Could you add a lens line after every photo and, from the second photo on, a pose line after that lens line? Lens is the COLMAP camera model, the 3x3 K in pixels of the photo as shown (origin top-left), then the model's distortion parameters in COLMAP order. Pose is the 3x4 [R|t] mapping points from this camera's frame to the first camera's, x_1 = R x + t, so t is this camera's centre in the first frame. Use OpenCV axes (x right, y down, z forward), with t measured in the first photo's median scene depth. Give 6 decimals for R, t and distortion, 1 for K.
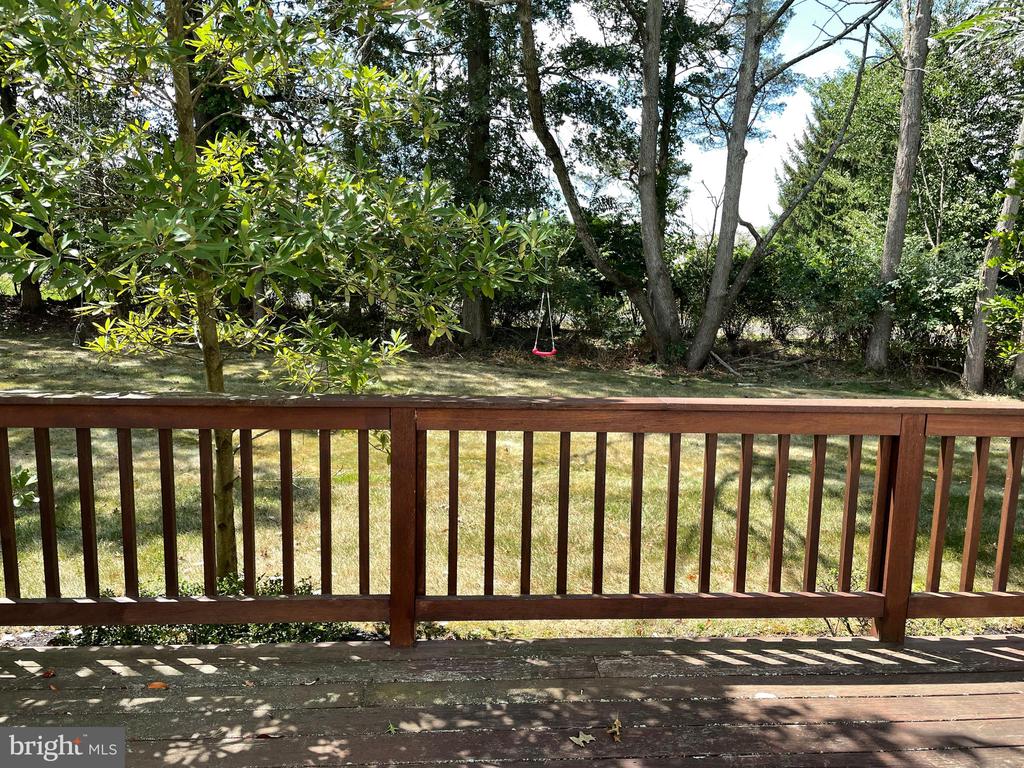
lens RADIAL K [[772.9, 0, 512.0], [0, 772.9, 385.4], [0, 0, 1]] dist [0.060912, -0.076374]
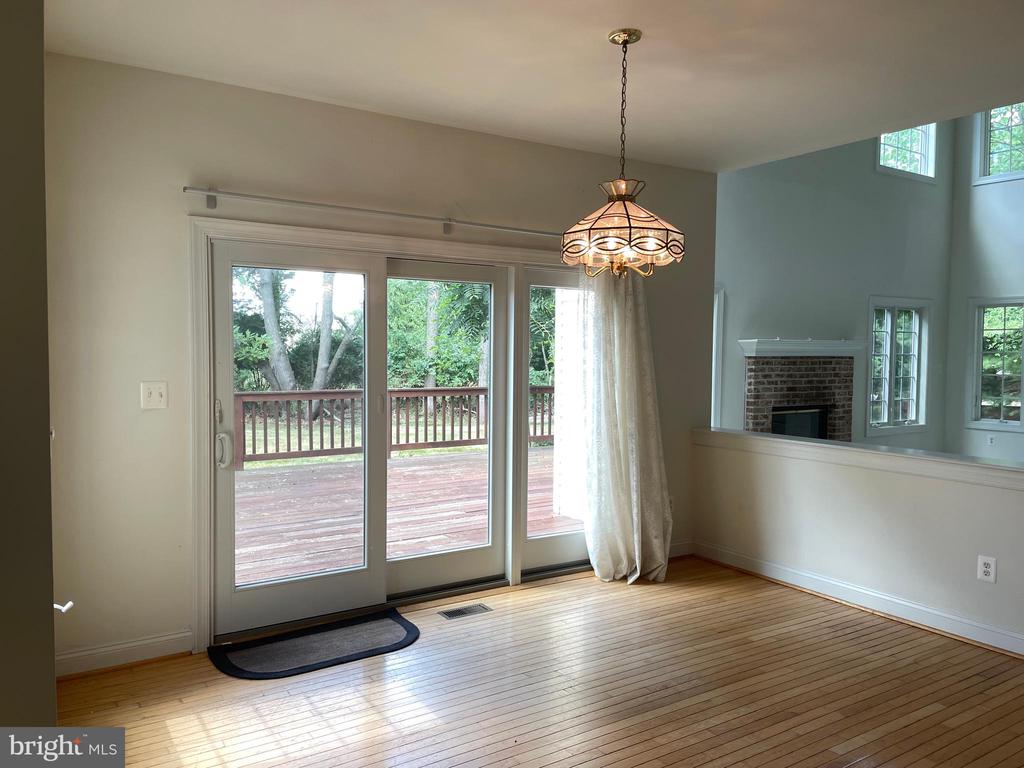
lens RADIAL K [[772.9, 0, 515.3], [0, 772.9, 385.9], [0, 0, 1]] dist [0.060912, -0.076374]
pose [[0.874923, -0.036293, 0.482900, -0.108728], [0.081437, 0.994013, -0.072843, 0.048010], [-0.477366, 0.103058, 0.872640, -0.389942]]
